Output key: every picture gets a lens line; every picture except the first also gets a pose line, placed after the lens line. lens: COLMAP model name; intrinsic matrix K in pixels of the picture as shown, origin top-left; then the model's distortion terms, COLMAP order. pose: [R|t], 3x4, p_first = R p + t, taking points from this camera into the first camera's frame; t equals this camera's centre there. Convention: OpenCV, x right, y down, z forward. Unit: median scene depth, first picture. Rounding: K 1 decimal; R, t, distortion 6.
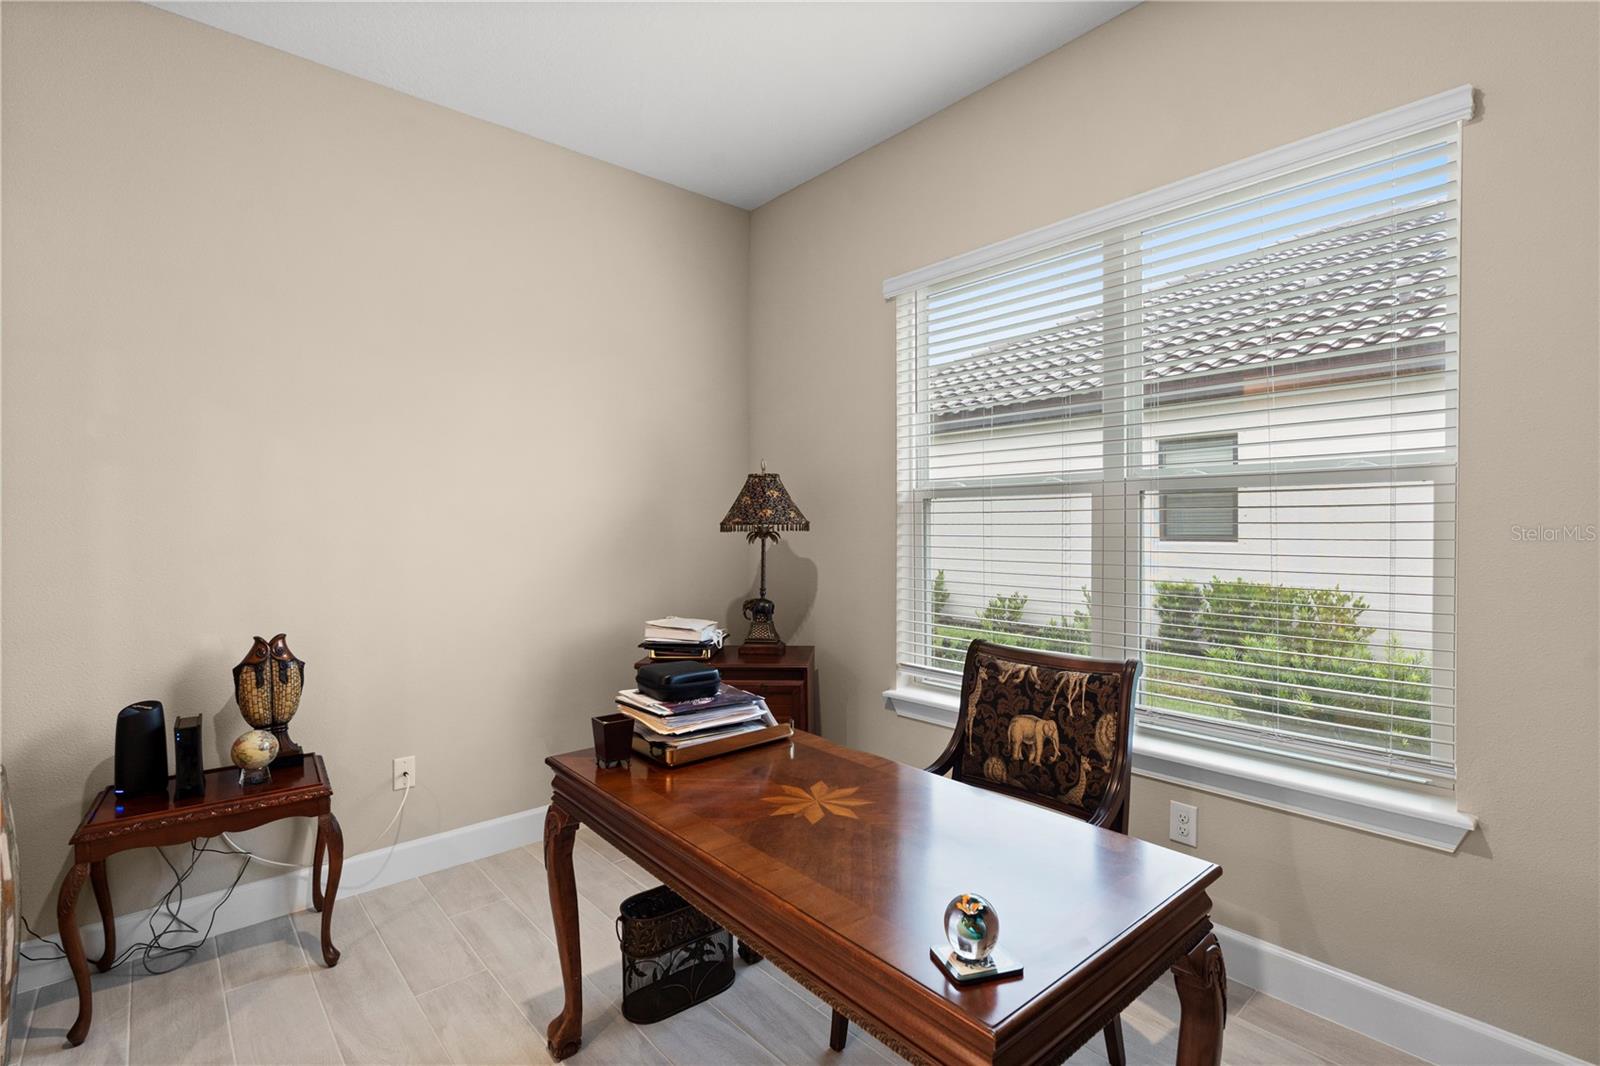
lens RADIAL K [[732.9, 0, 800.0], [0, 732.9, 533.0], [0, 0, 1]] dist [-0.000961, -0.000042]
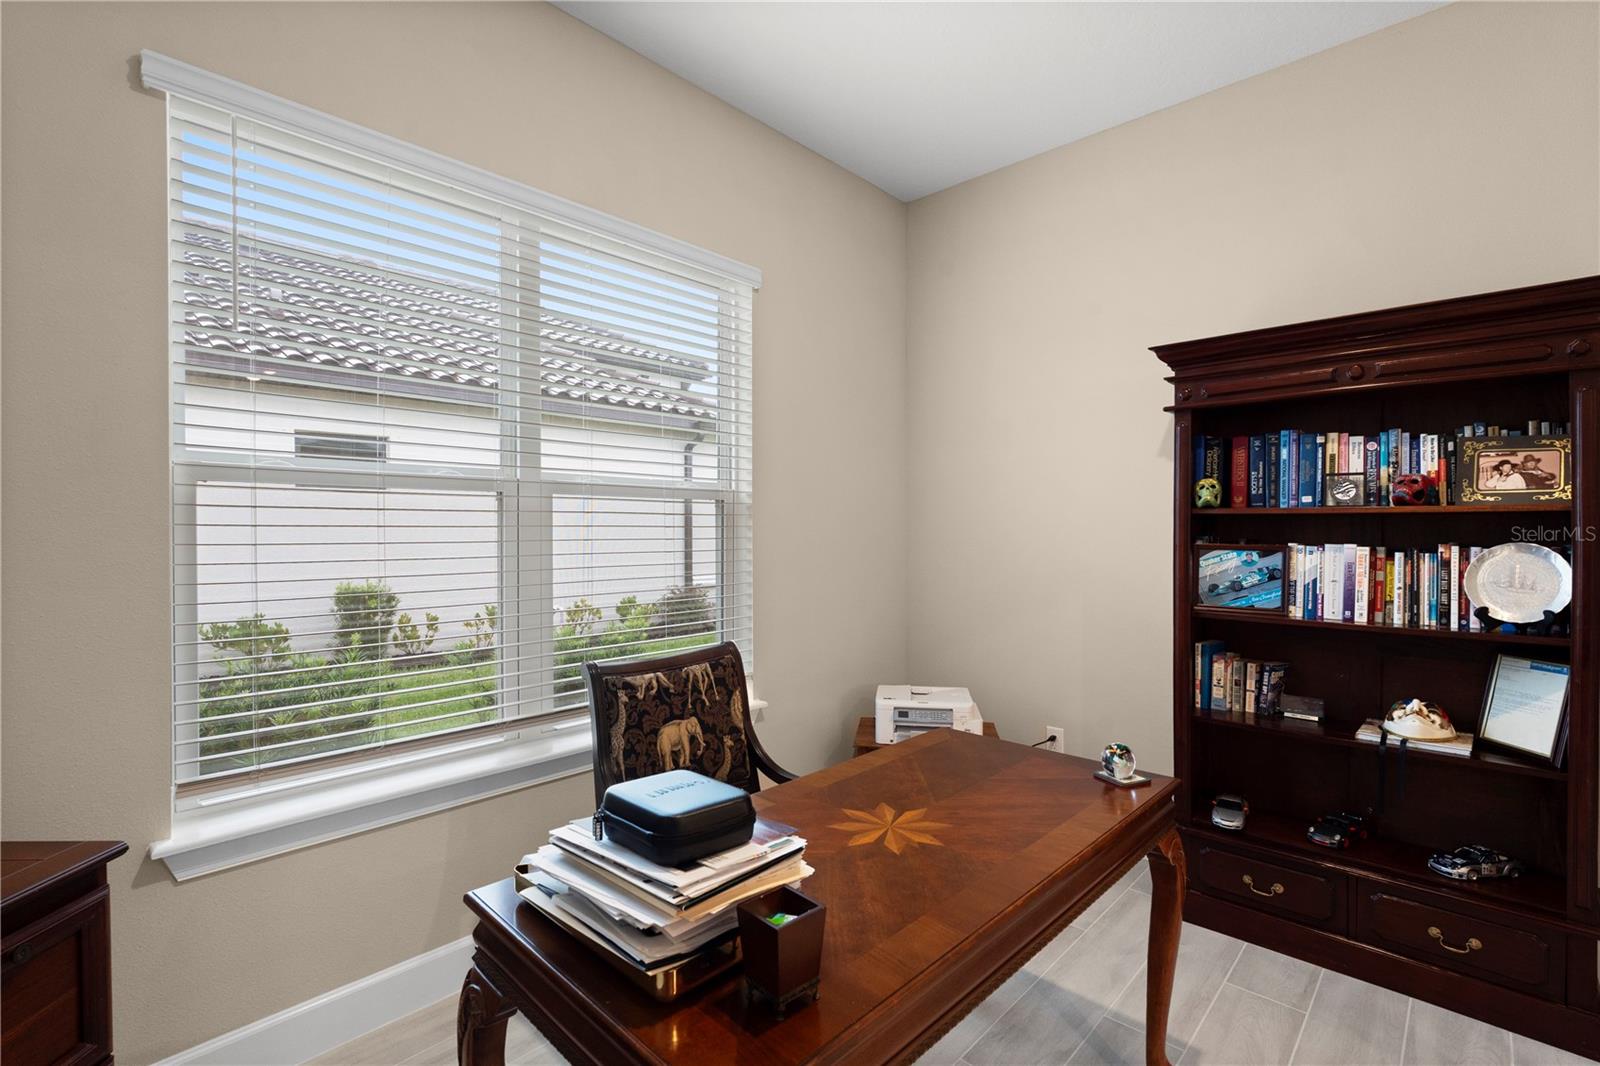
lens RADIAL K [[732.1, 0, 803.9], [0, 732.1, 524.8], [0, 0, 1]] dist [0.001457, 0.000097]
pose [[-0.098841, 0.005139, 0.995090, -0.686633], [0.005858, 0.999972, -0.004582, -0.009578], [-0.995086, 0.005376, -0.098869, 0.924638]]
